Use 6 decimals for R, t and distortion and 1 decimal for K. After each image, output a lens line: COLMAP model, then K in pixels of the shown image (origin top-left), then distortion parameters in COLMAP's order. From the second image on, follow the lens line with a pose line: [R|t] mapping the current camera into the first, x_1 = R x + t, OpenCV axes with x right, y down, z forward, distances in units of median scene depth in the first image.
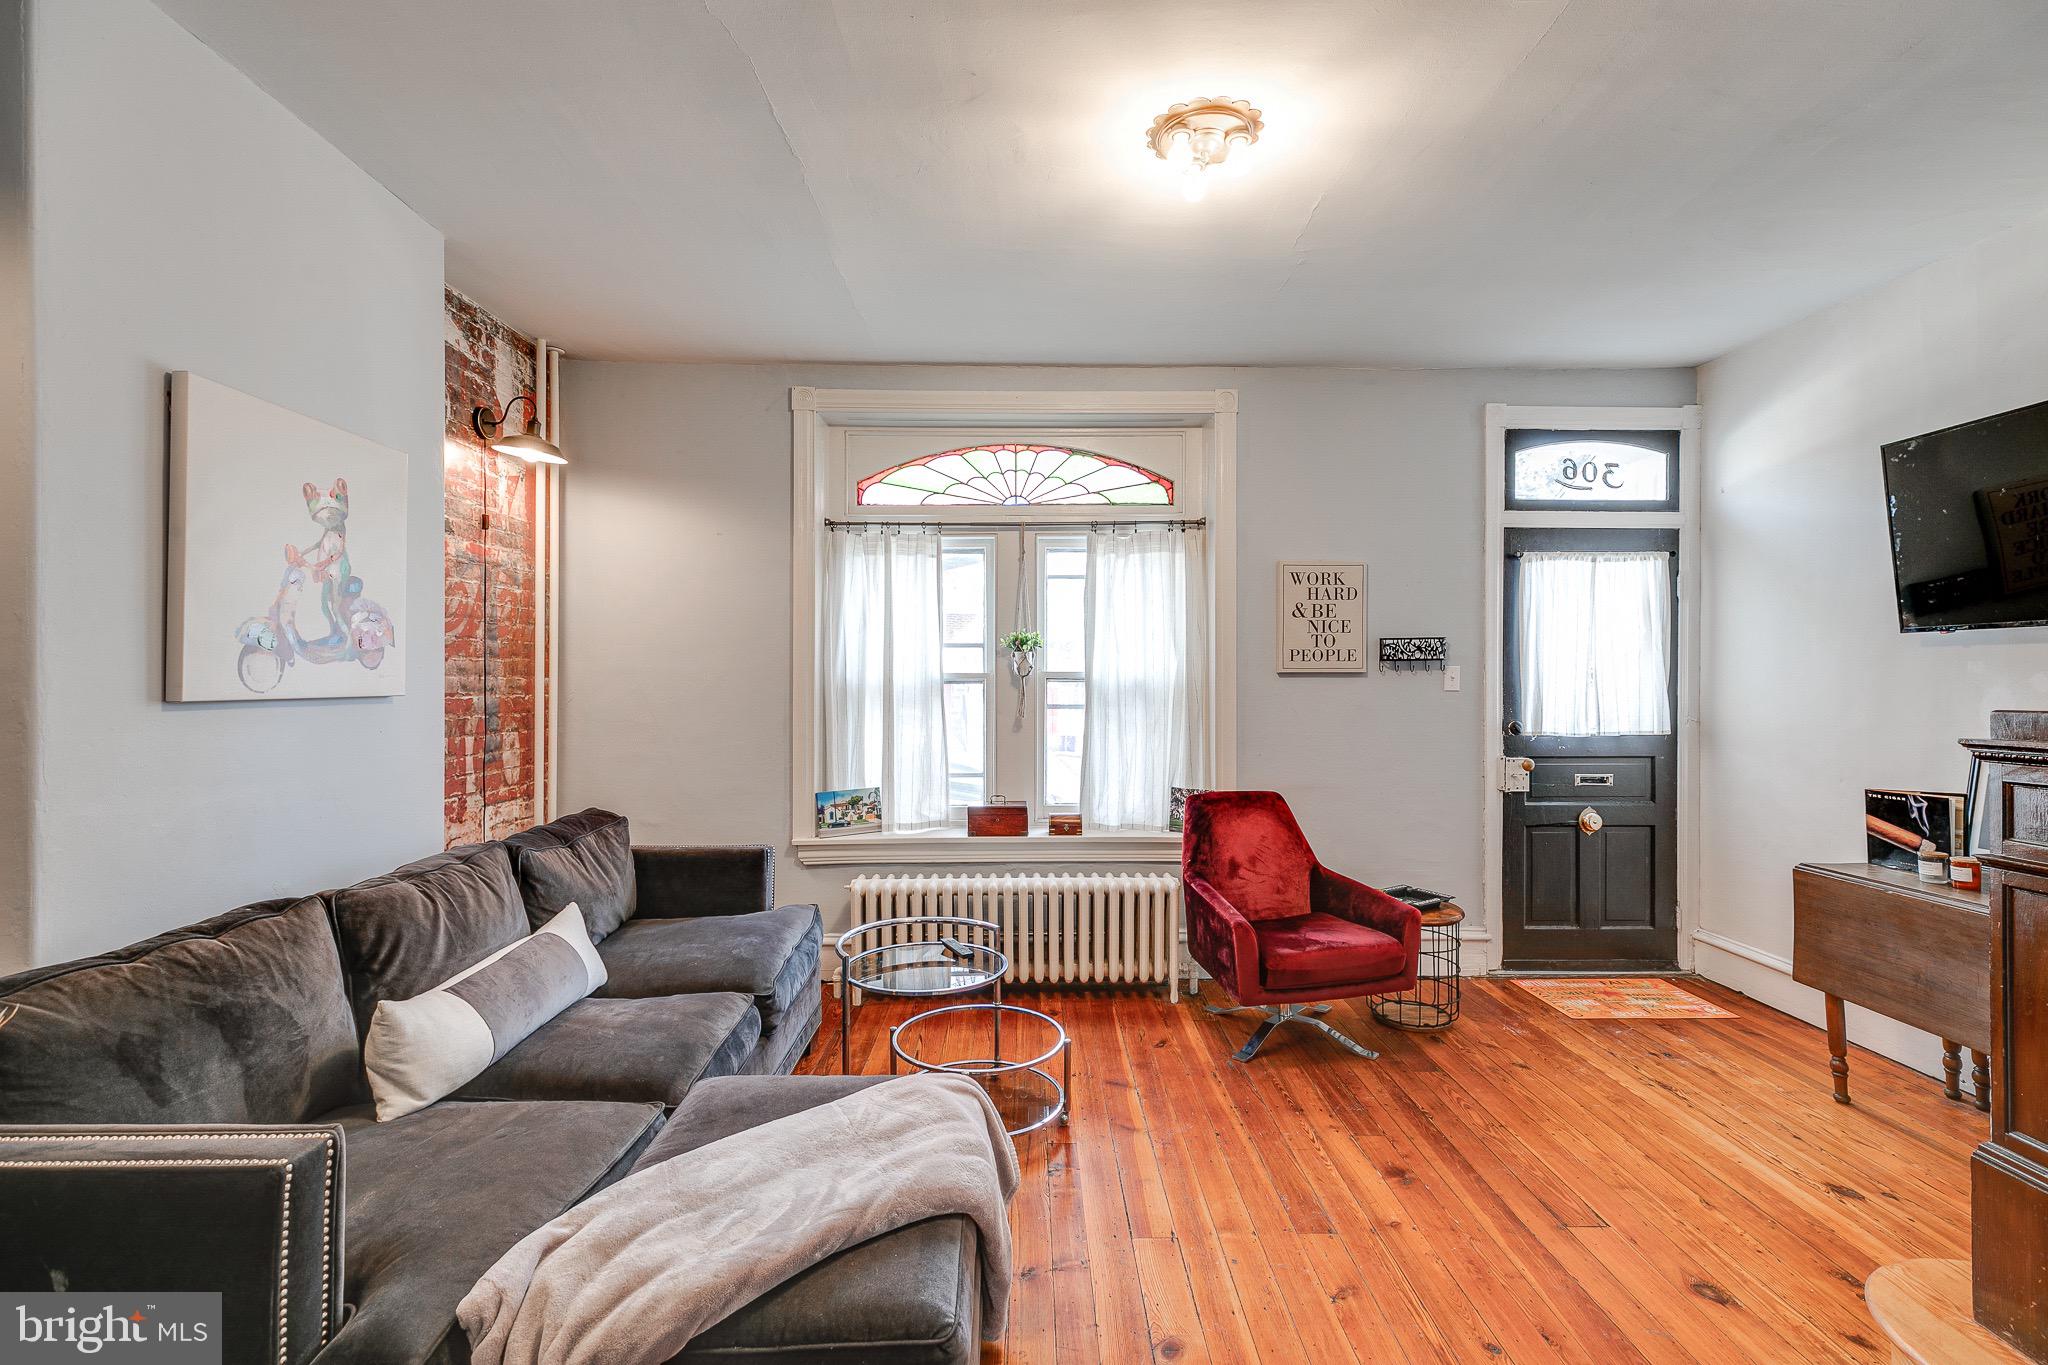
lens RADIAL K [[912.3, 0, 1020.0], [0, 912.3, 684.2], [0, 0, 1]] dist [0.004875, 0.000536]
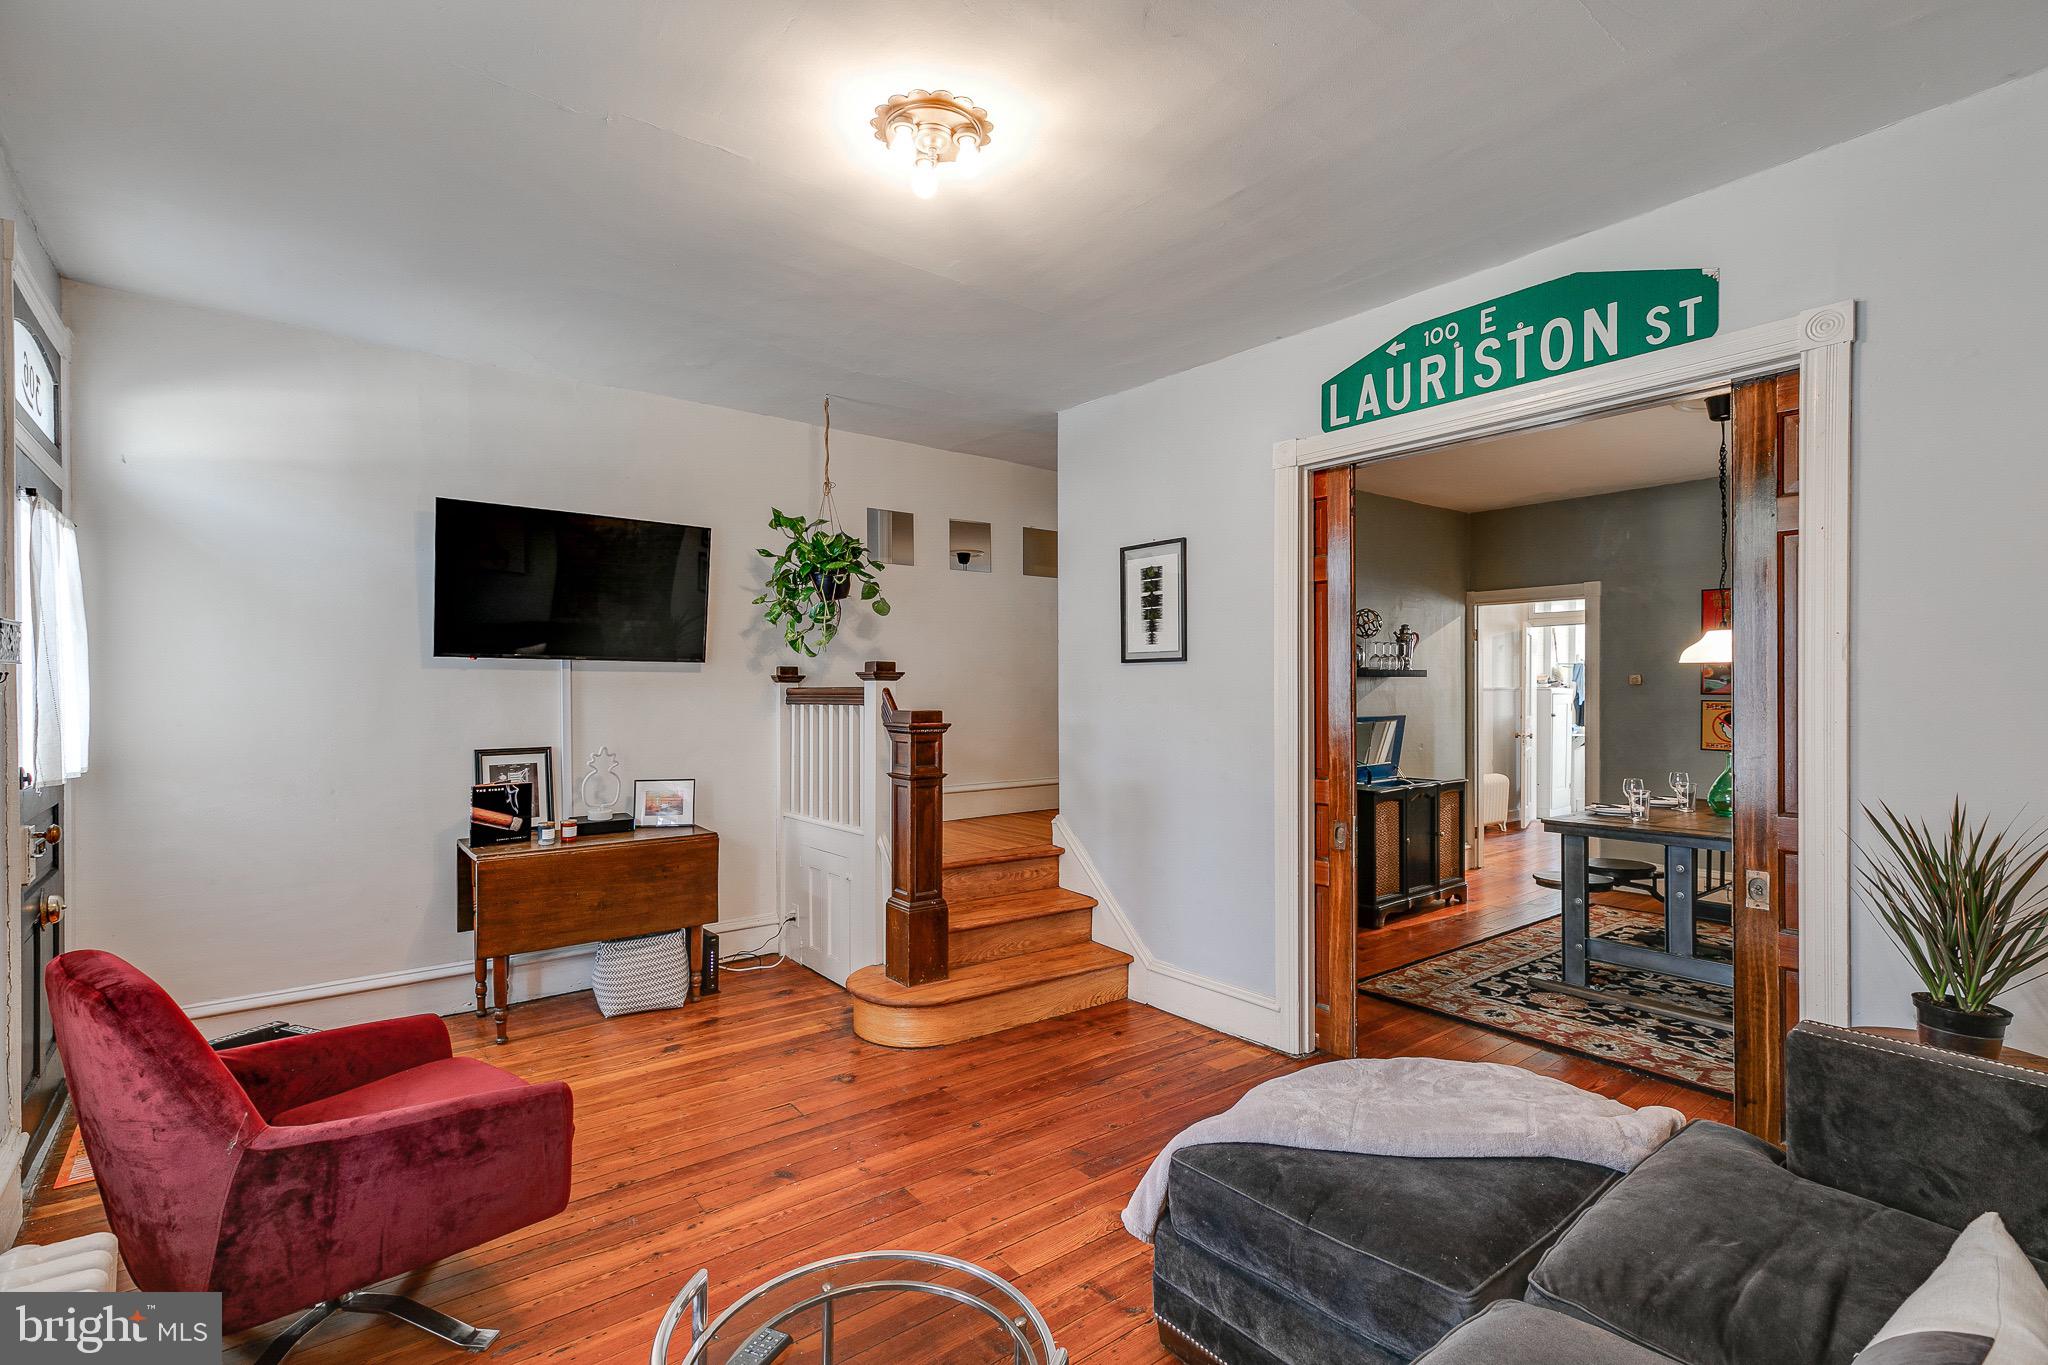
lens RADIAL K [[932.4, 0, 1019.7], [0, 932.4, 691.4], [0, 0, 1]] dist [0.008711, 0.000165]
pose [[-0.616790, -0.004651, 0.787114, -0.402748], [0.000653, 0.999979, 0.006420, -0.015156], [-0.787128, 0.004474, -0.616774, 0.984144]]
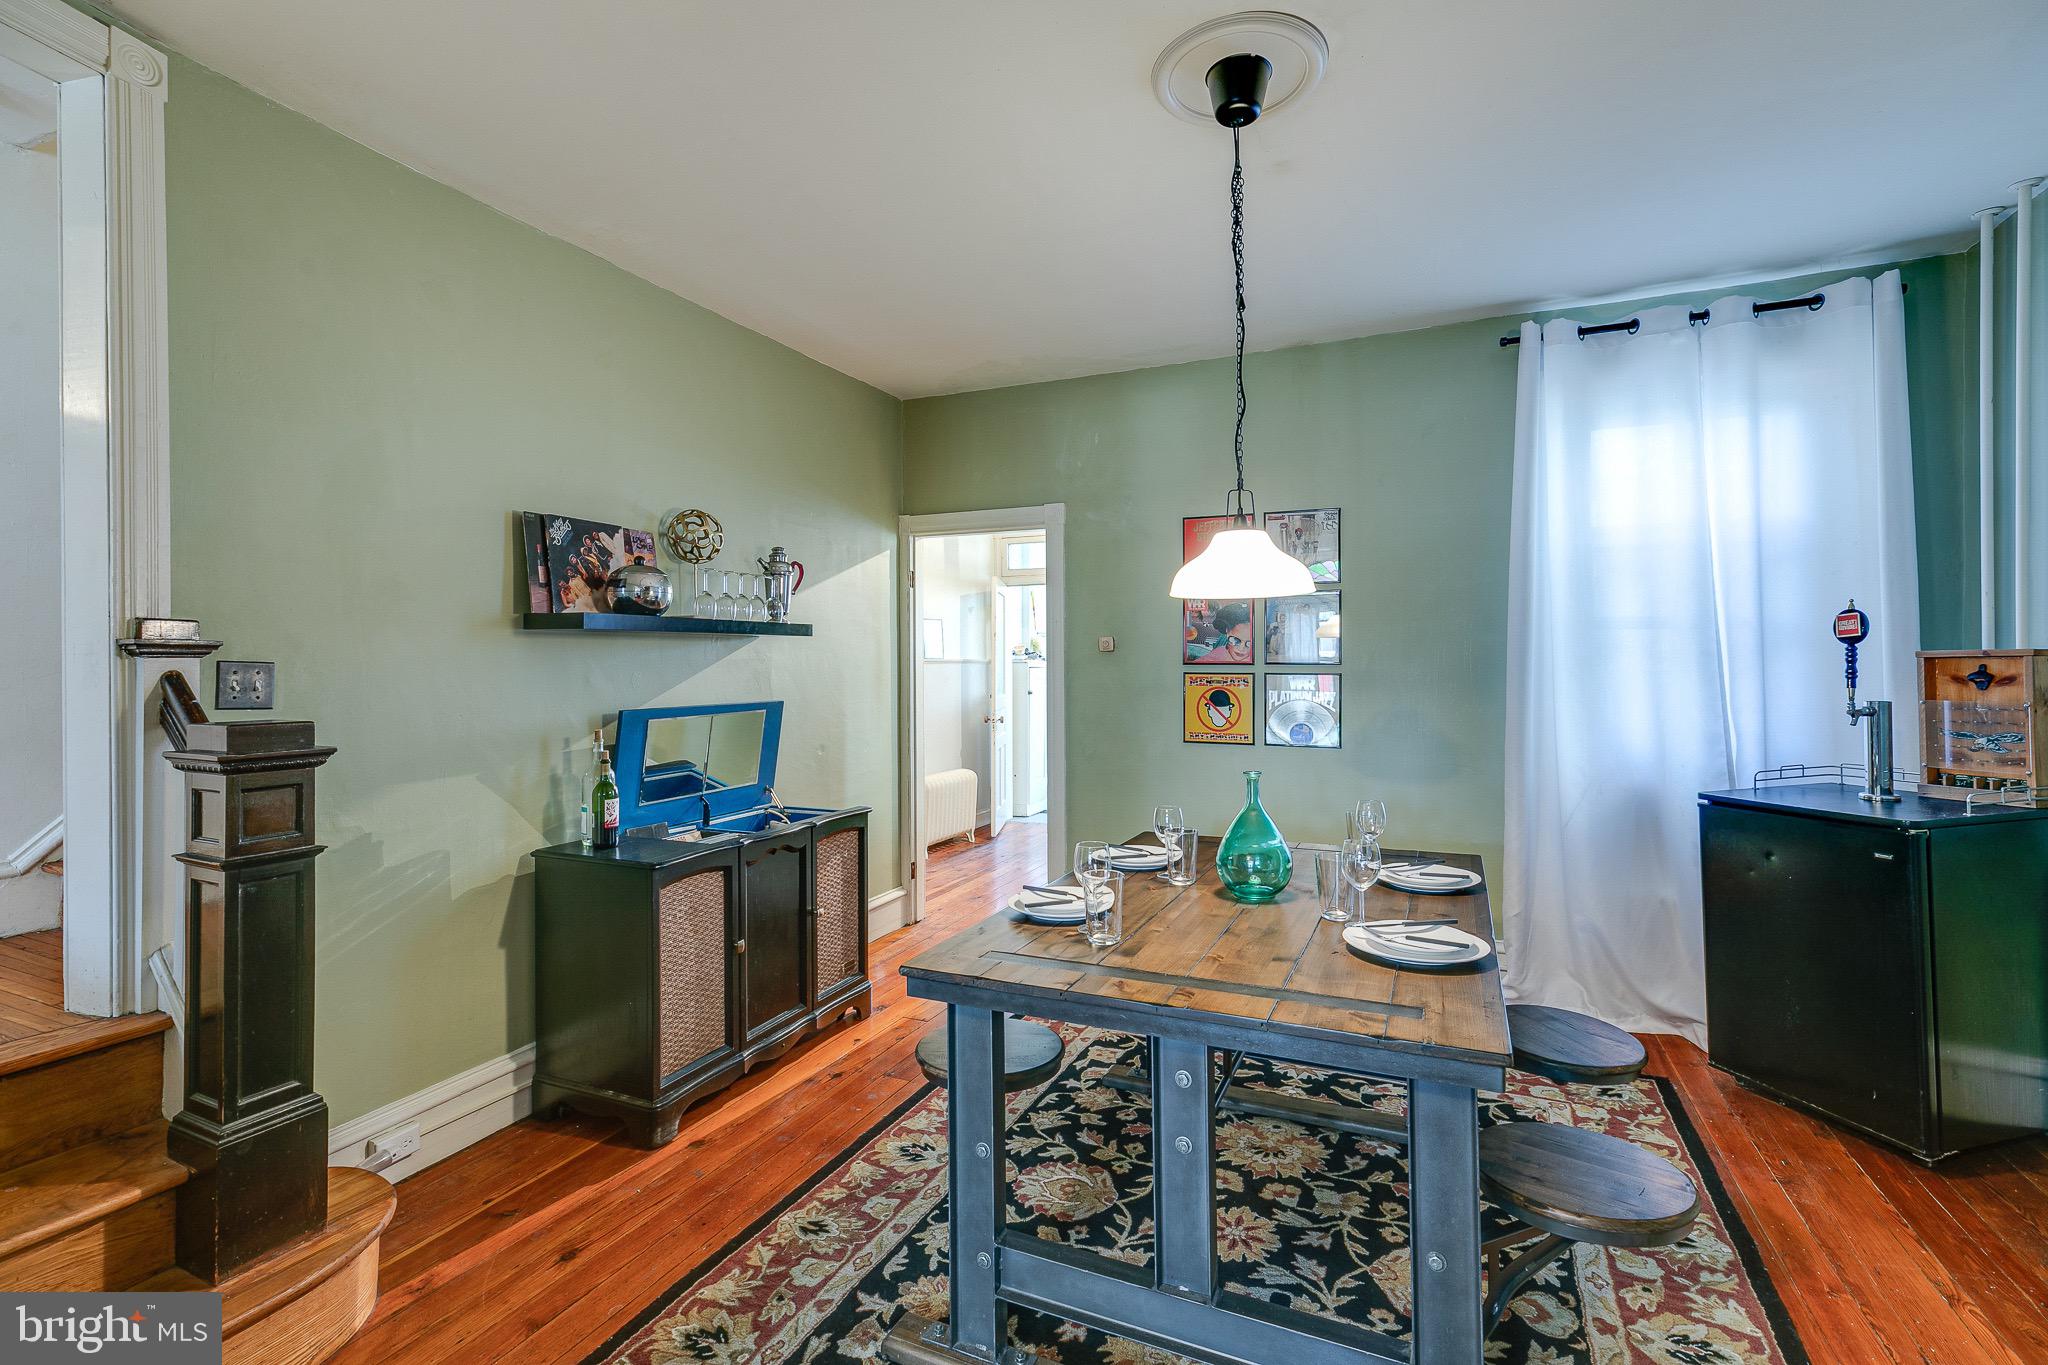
lens RADIAL K [[921.8, 0, 1023.4], [0, 921.8, 656.4], [0, 0, 1]] dist [0.004081, 0.001004]
pose [[-0.911713, 0.003253, 0.410815, -0.130811], [0.000574, 0.999978, -0.006645, -0.000851], [-0.410827, -0.005823, -0.911695, 0.143037]]
